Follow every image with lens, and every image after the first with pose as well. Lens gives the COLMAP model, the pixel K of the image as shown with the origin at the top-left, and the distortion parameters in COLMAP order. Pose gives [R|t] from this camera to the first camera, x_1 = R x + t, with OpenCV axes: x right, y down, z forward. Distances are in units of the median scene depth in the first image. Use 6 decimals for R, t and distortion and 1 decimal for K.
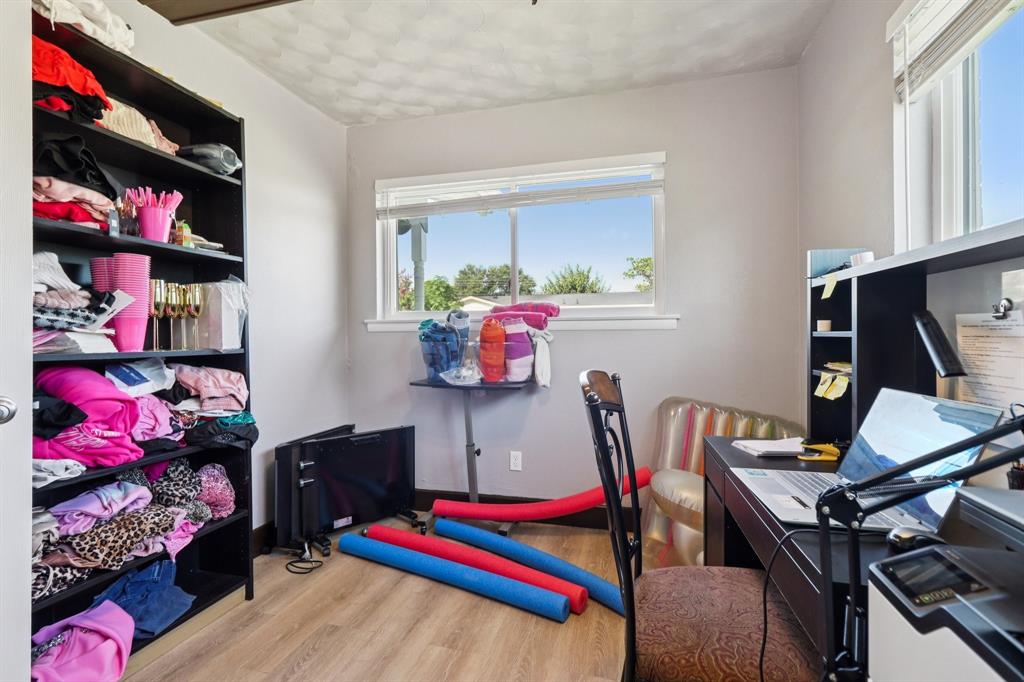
lens RADIAL K [[476.9, 0, 513.5], [0, 476.9, 330.3], [0, 0, 1]] dist [0.001928, 0.000298]
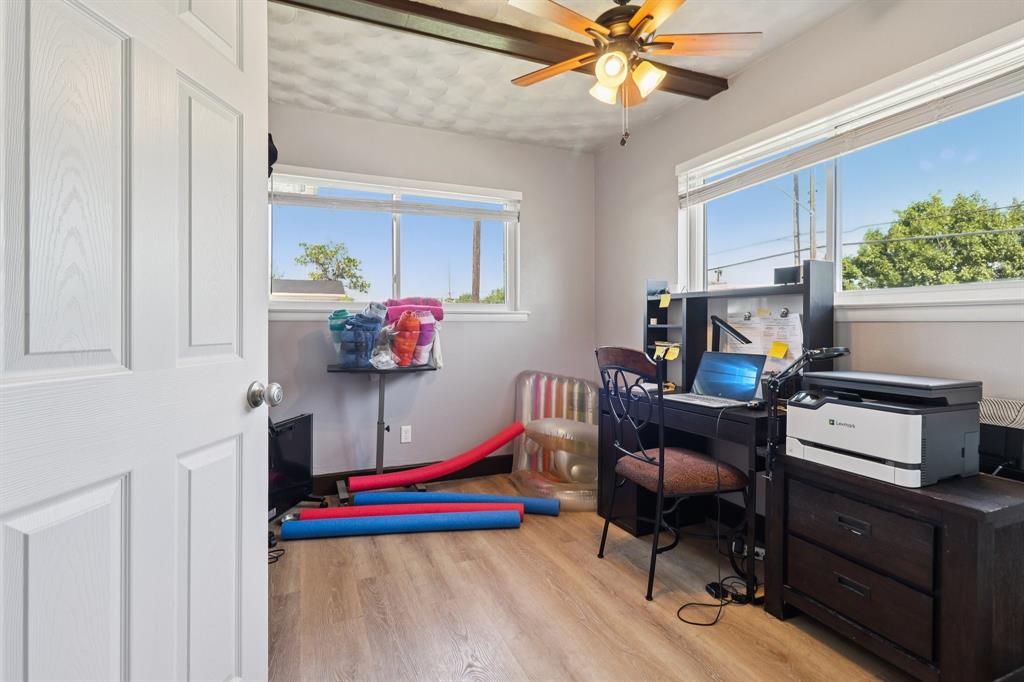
lens RADIAL K [[474.6, 0, 513.3], [0, 474.6, 324.8], [0, 0, 1]] dist [0.000550, 0.000250]
pose [[0.791671, 0.007185, 0.610906, -0.551746], [-0.011393, 0.999931, 0.003003, 0.002471], [-0.610842, -0.009338, 0.791698, -0.074429]]
